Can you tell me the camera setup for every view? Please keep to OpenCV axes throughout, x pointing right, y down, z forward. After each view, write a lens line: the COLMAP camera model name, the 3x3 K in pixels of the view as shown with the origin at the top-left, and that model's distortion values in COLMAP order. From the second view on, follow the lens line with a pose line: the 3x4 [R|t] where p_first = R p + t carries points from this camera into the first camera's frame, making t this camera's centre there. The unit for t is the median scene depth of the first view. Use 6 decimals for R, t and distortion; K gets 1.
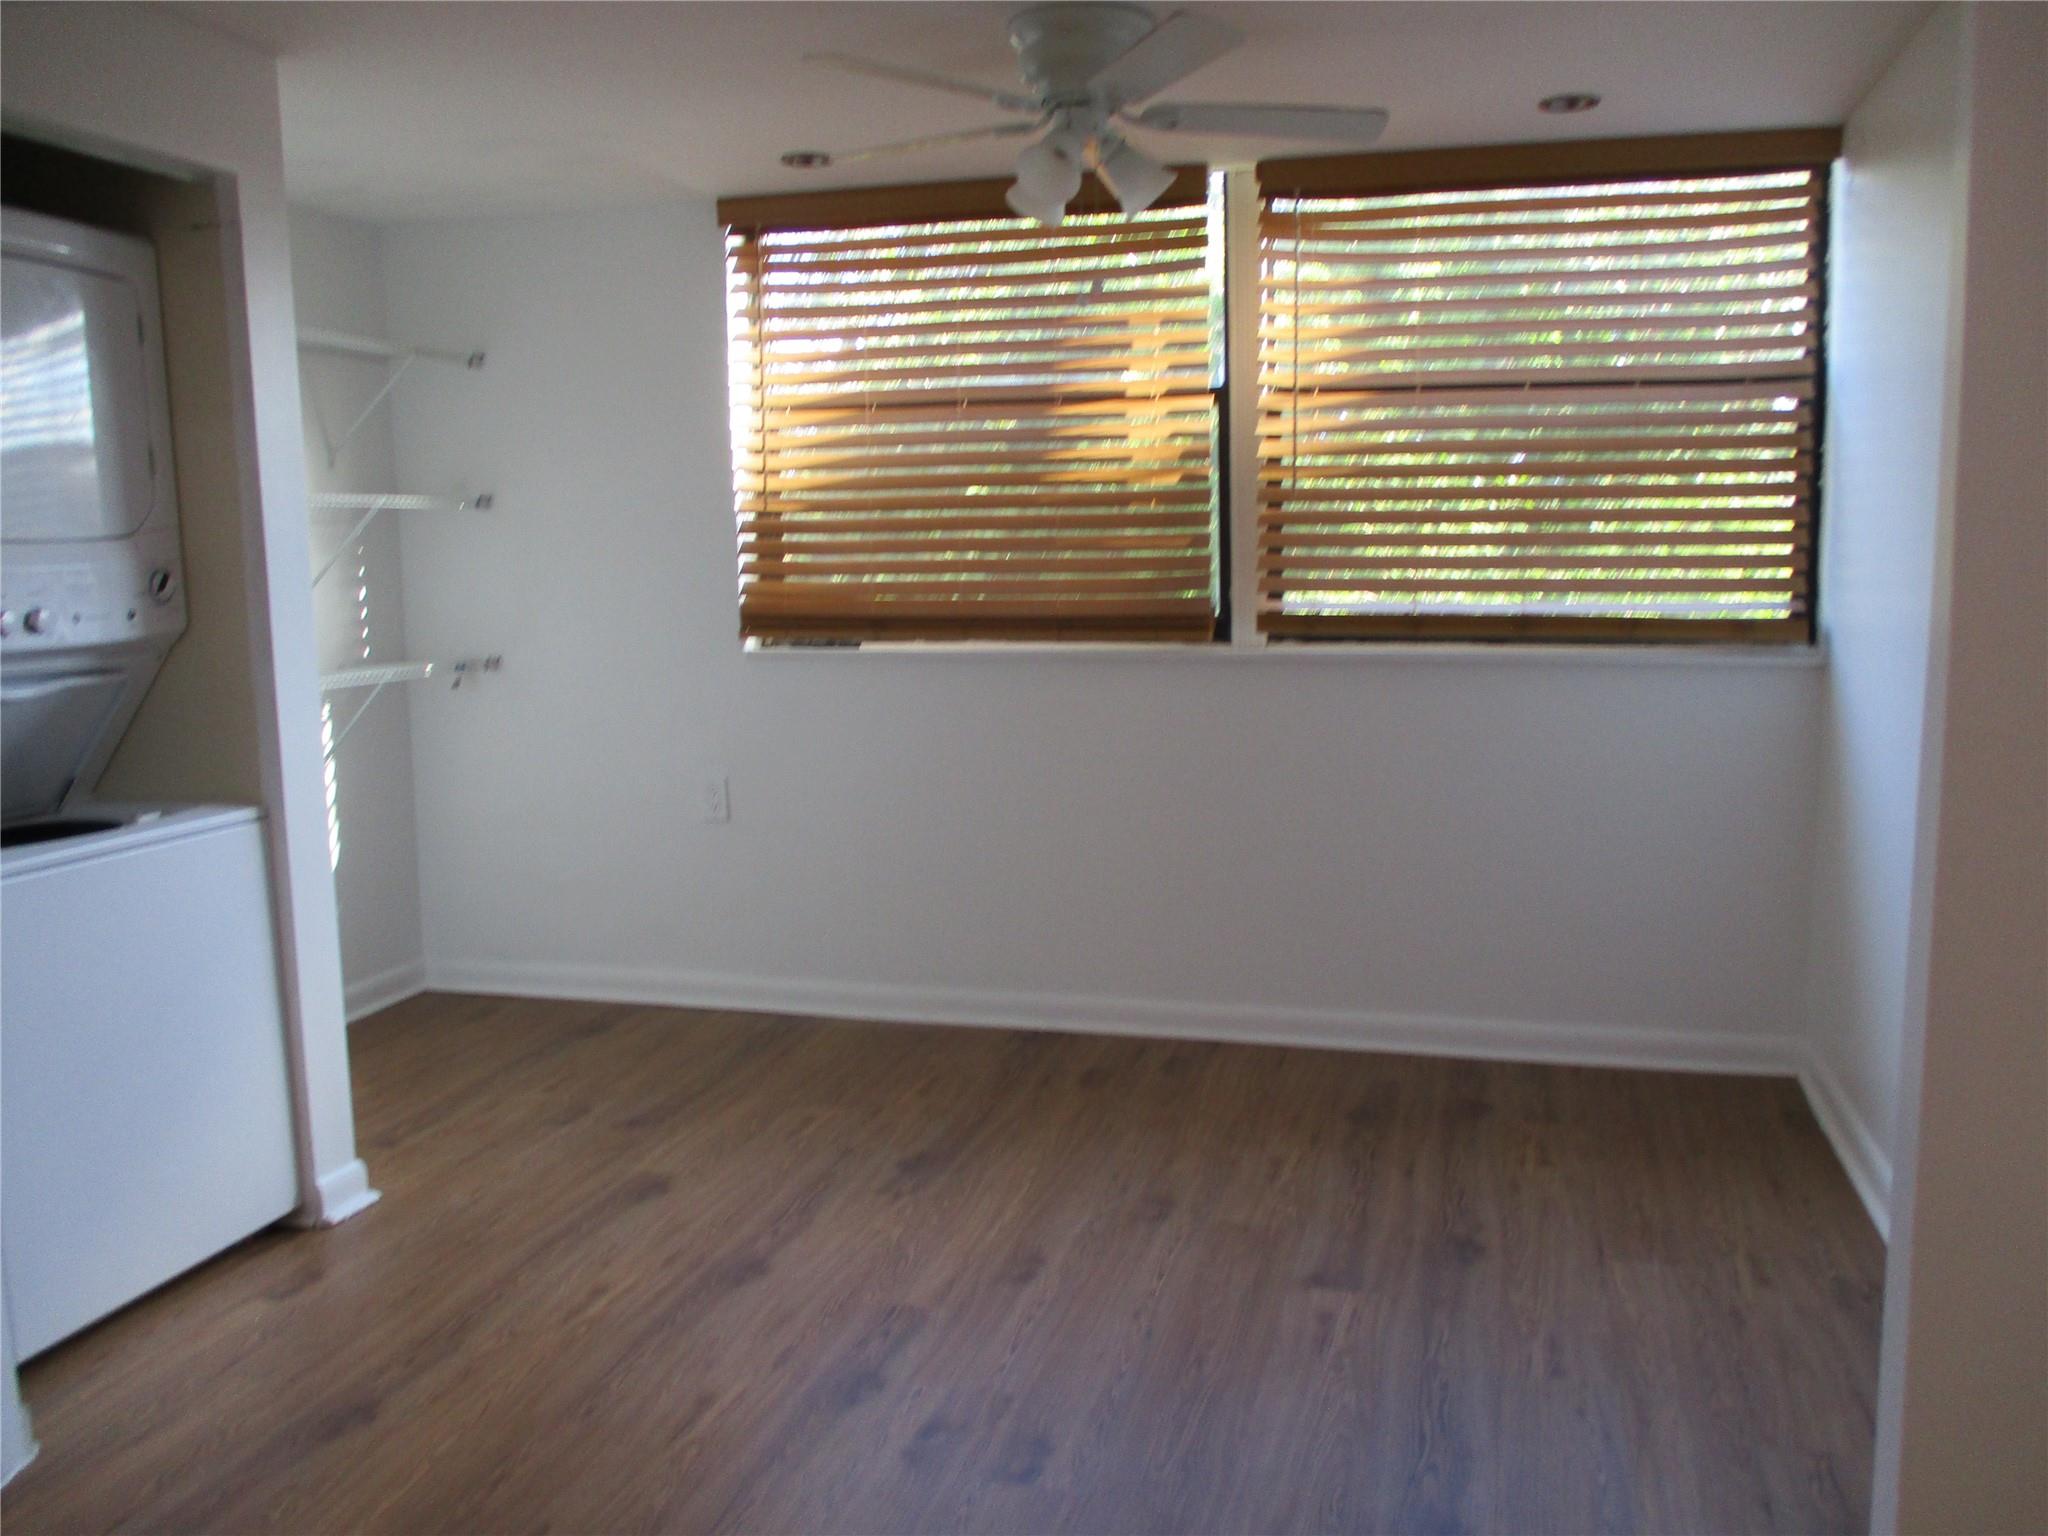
lens RADIAL K [[1724.7, 0, 1044.7], [0, 1724.7, 771.8], [0, 0, 1]] dist [-0.014067, 0.008231]
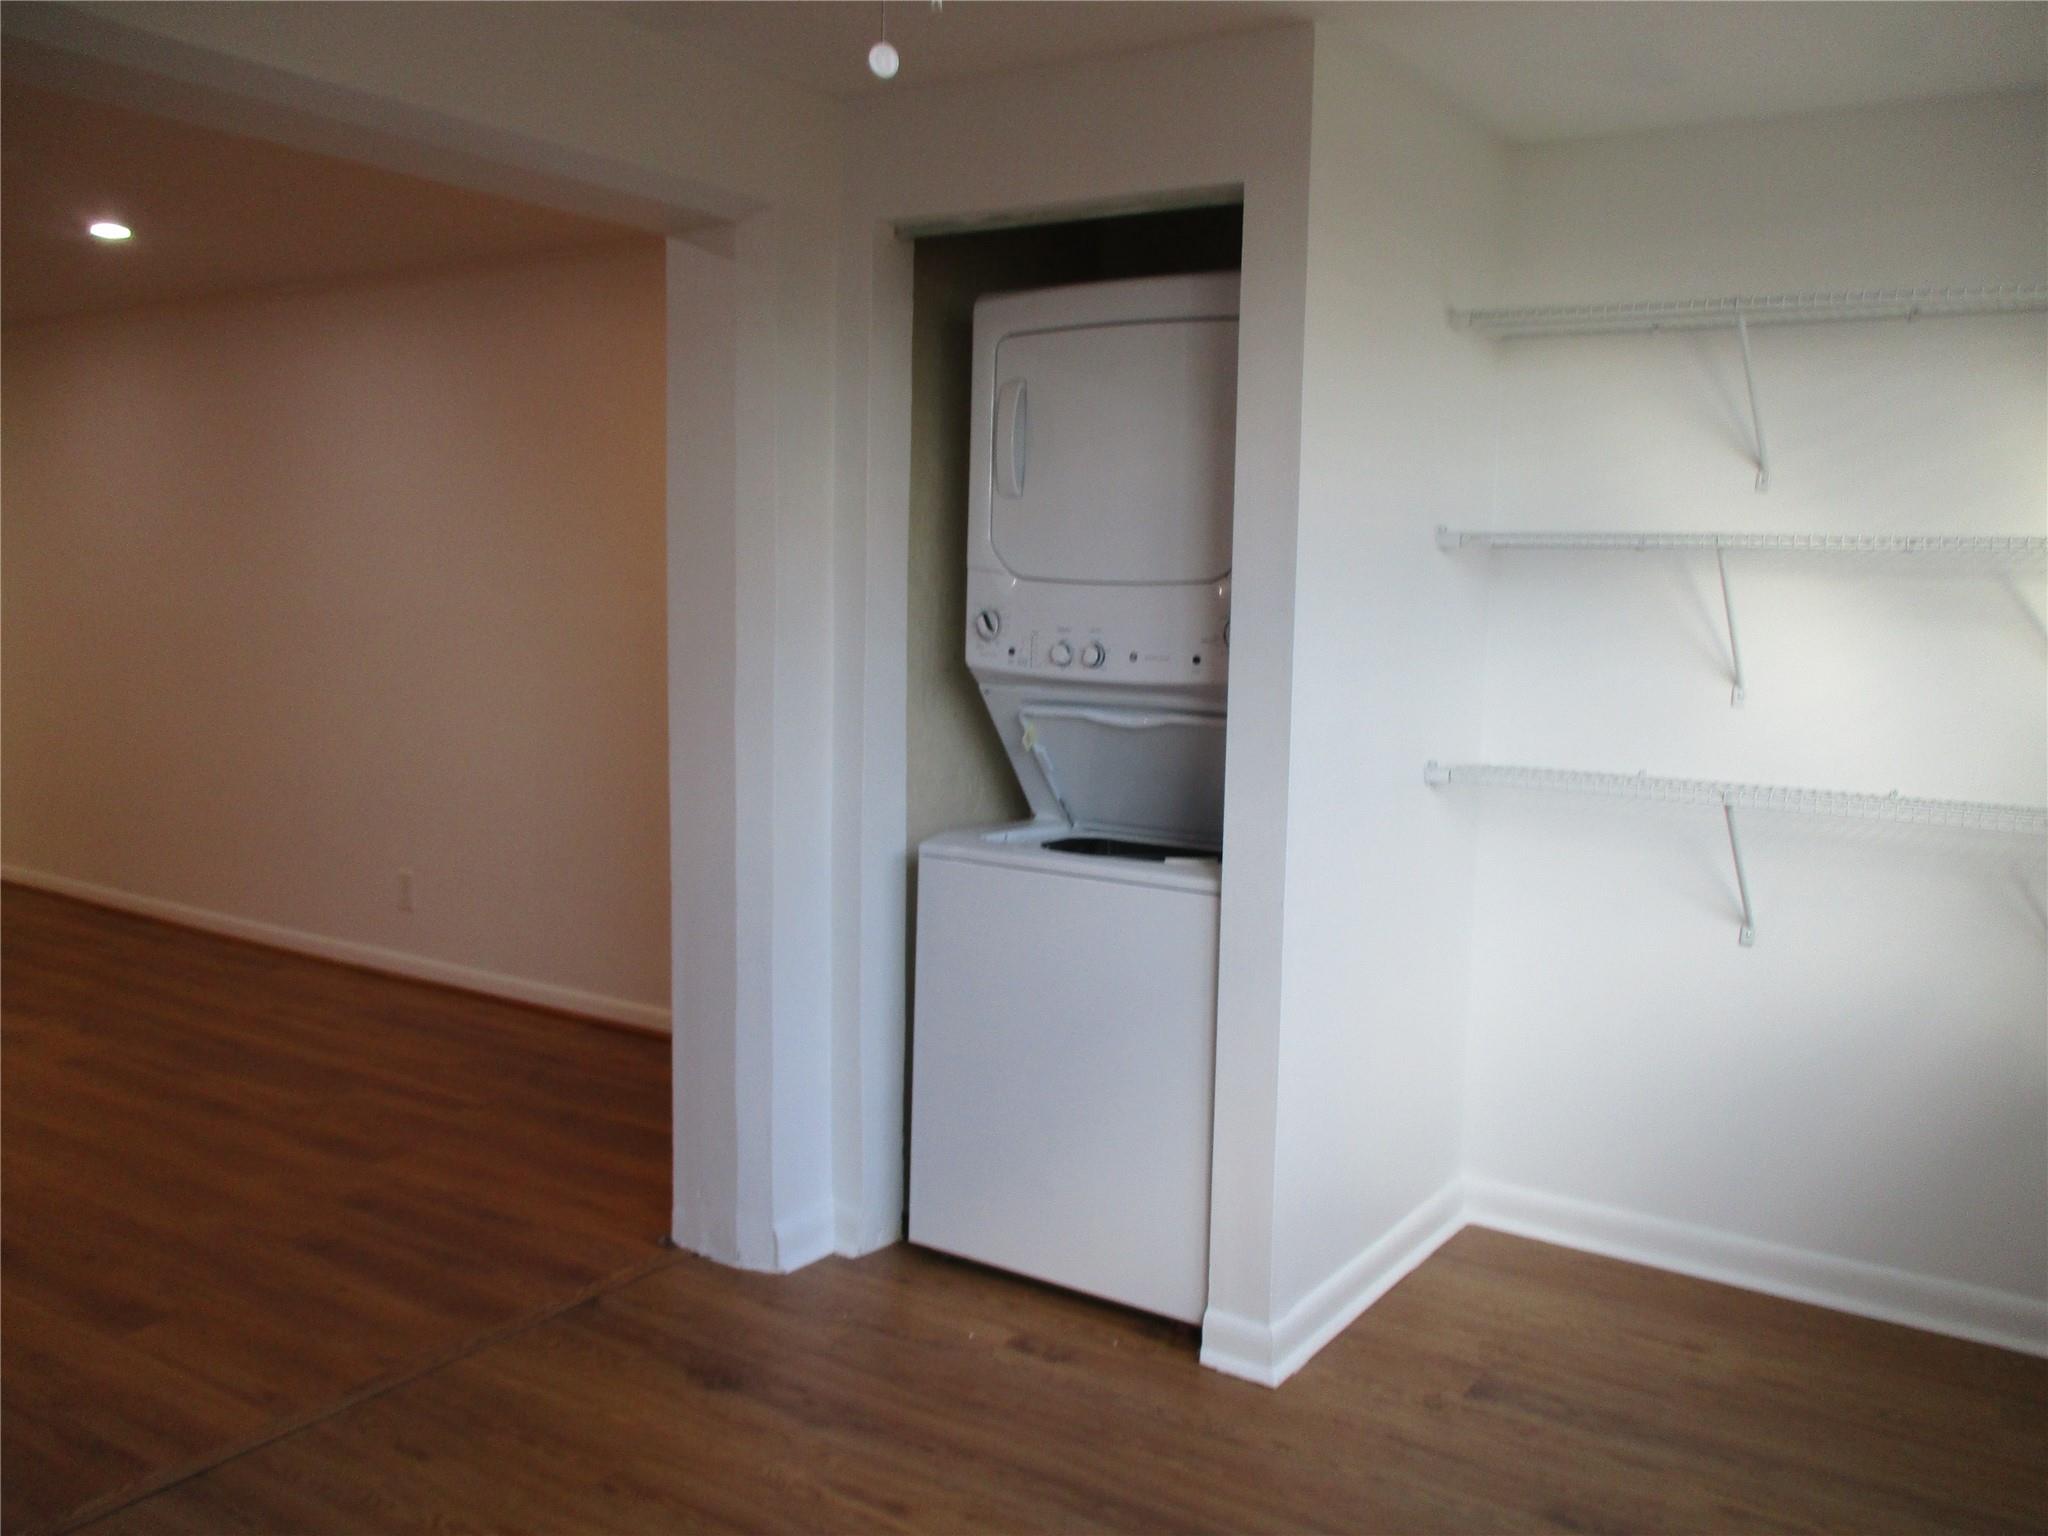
lens RADIAL K [[1724.7, 0, 1087.2], [0, 1724.7, 784.7], [0, 0, 1]] dist [-0.014067, 0.008231]
pose [[-0.305796, 0.121380, -0.944328, 0.306802], [-0.148105, 0.973702, 0.173115, -0.129699], [0.940507, 0.192797, -0.279777, 0.868162]]
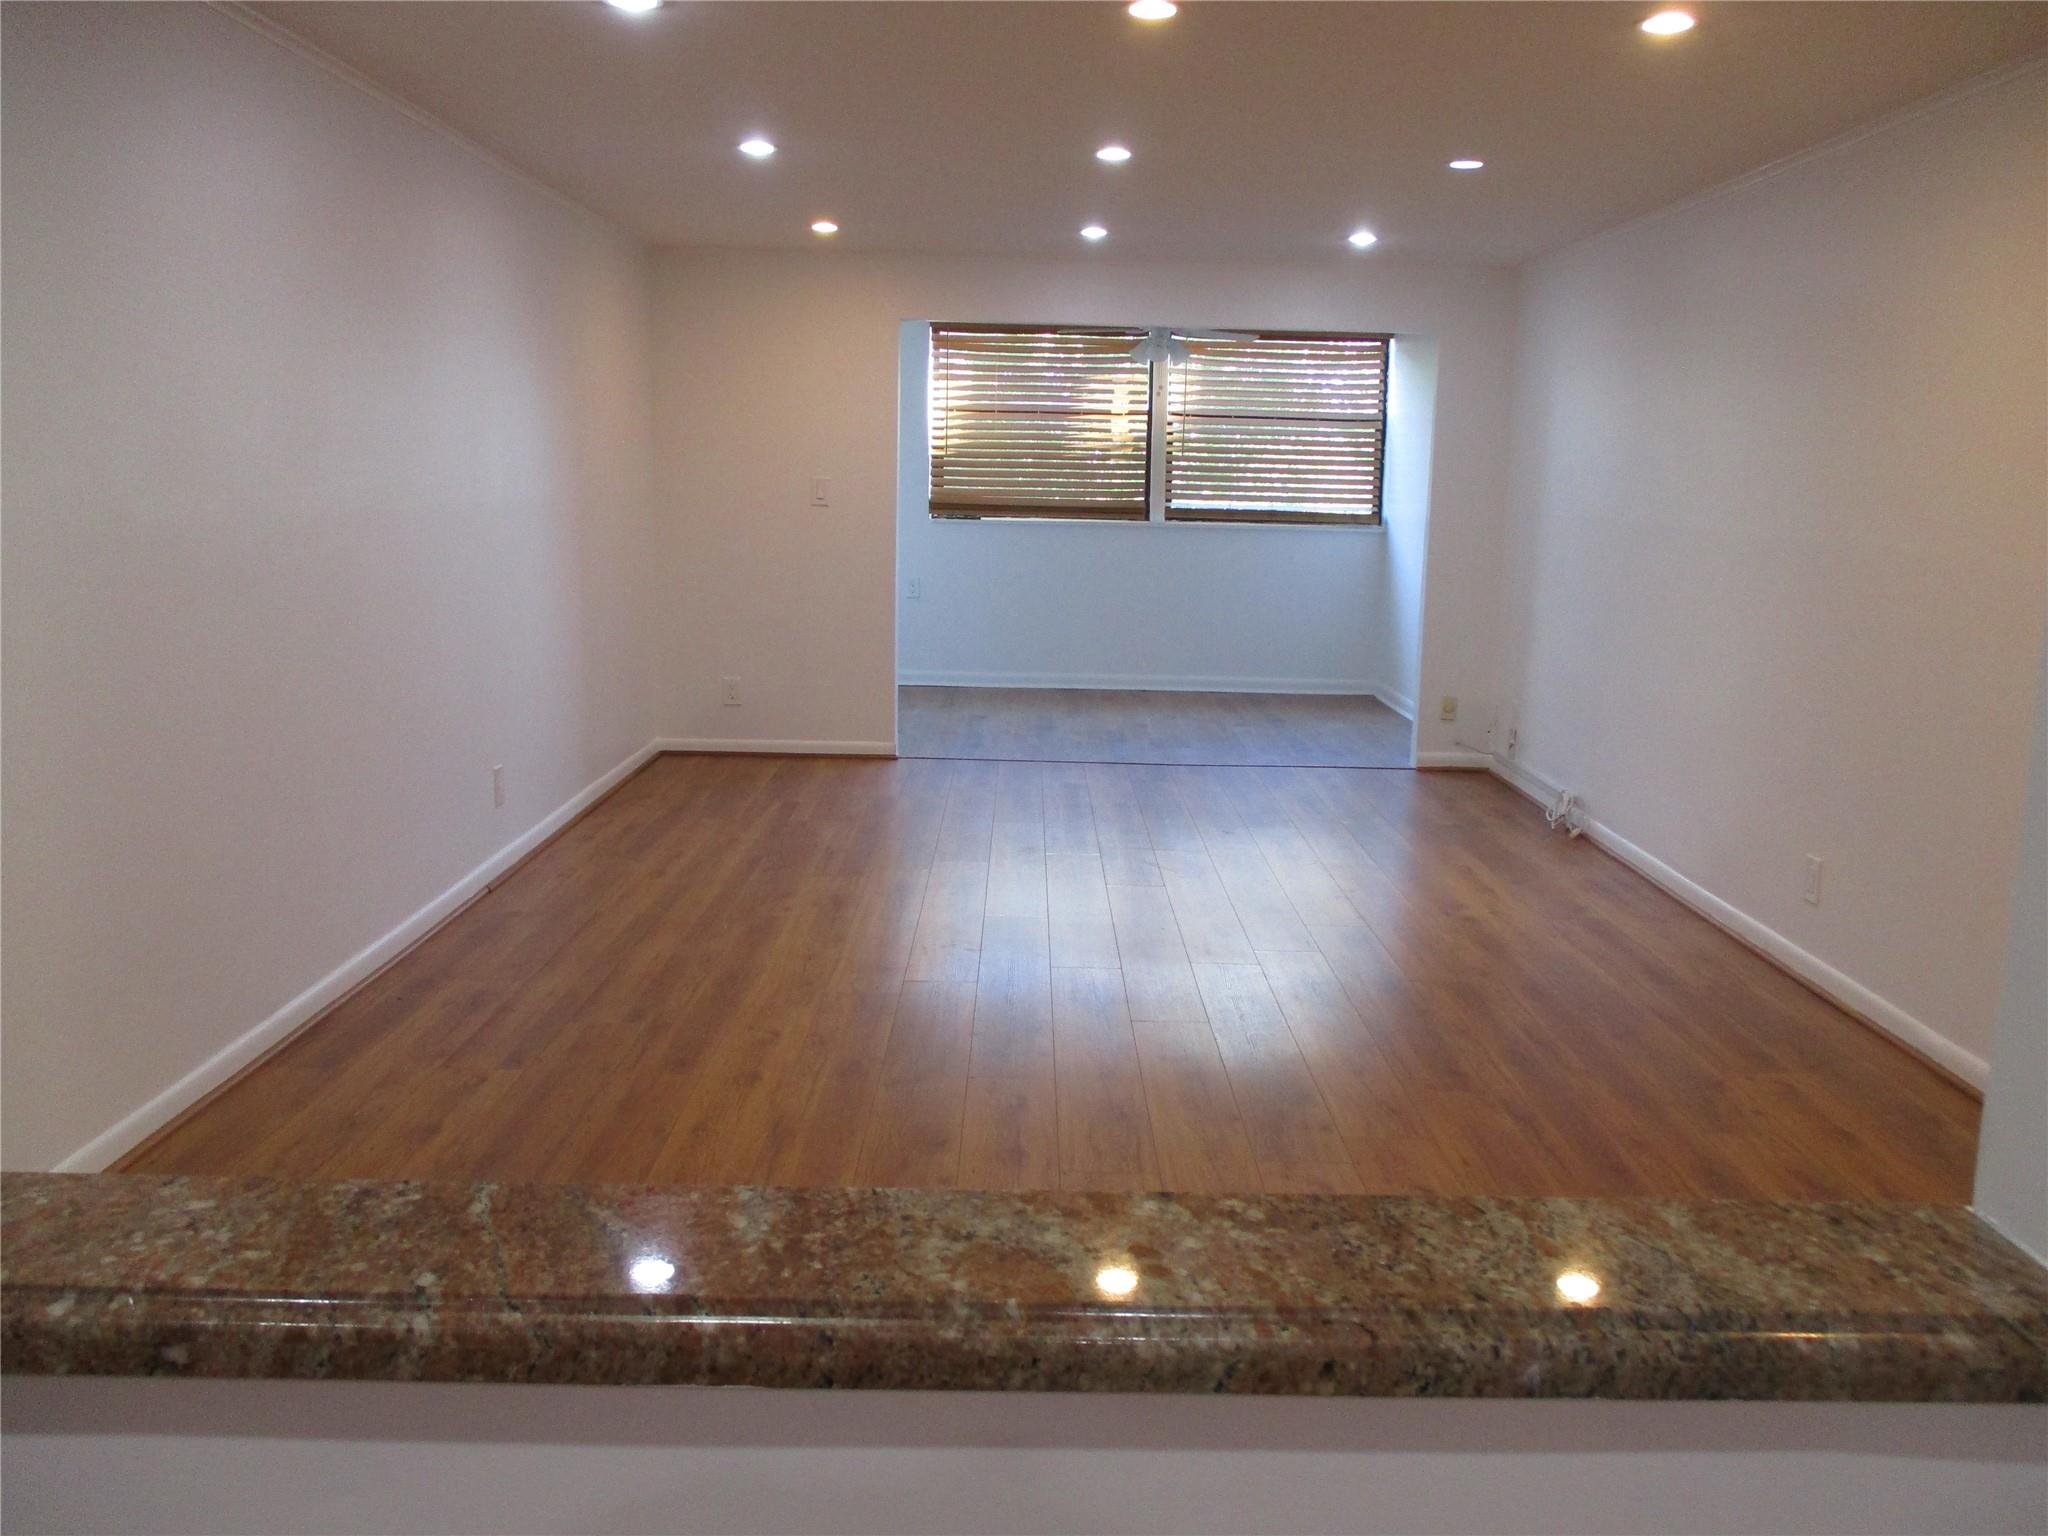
lens RADIAL K [[1724.7, 0, 1031.7], [0, 1724.7, 768.1], [0, 0, 1]] dist [-0.014067, 0.008231]
pose [[0.962565, -0.014452, 0.270664, -0.698523], [0.003353, 0.999136, 0.041423, 0.166892], [-0.271029, -0.038965, 0.961782, -1.245451]]
